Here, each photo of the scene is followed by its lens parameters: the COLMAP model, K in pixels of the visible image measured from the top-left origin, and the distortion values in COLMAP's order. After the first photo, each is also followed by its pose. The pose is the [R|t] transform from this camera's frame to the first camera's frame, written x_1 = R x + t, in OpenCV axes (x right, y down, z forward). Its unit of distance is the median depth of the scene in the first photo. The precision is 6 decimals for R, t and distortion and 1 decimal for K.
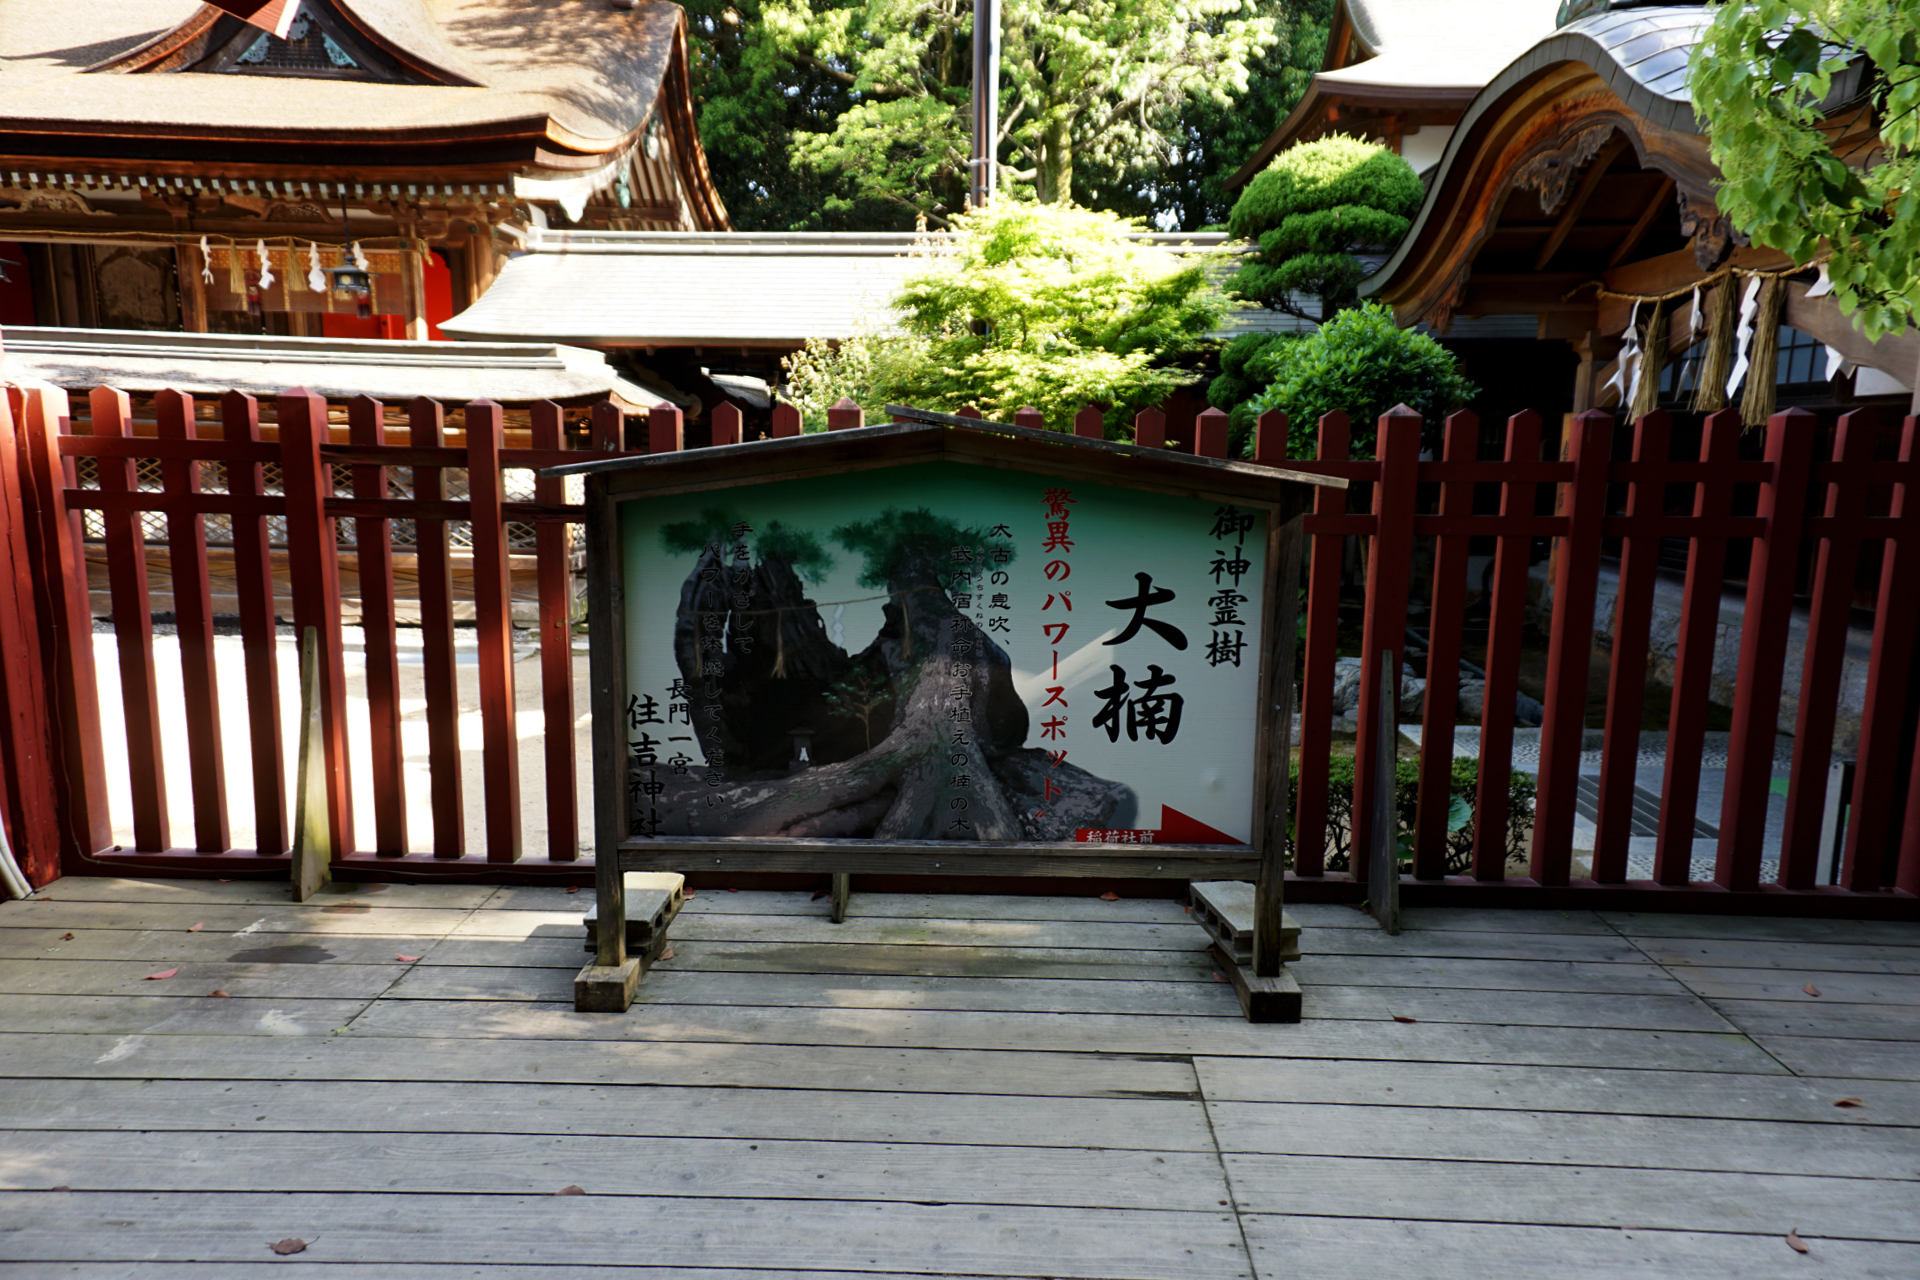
lens RADIAL K [[1302.7, 0, 960.0], [0, 1302.7, 640.0], [0, 0, 1]] dist [0.073294, 0.001000]
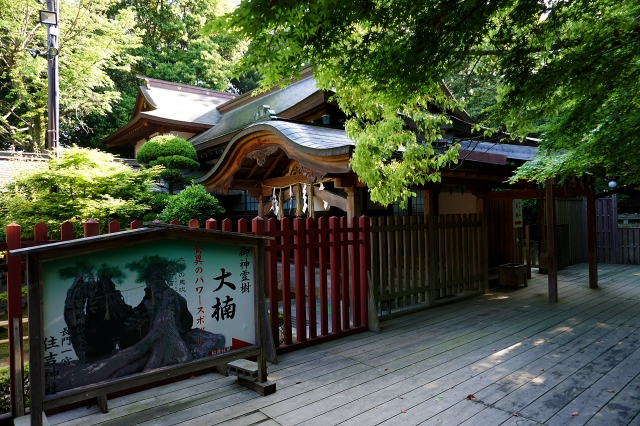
lens RADIAL K [[443.4, 0, 320.0], [0, 443.4, 213.0], [0, 0, 1]] dist [-0.005335, 0.002956]
pose [[0.742094, -0.021434, 0.669953, -0.424316], [0.135693, 0.983598, -0.118836, -0.021437], [-0.656418, 0.179096, 0.732830, -0.024184]]
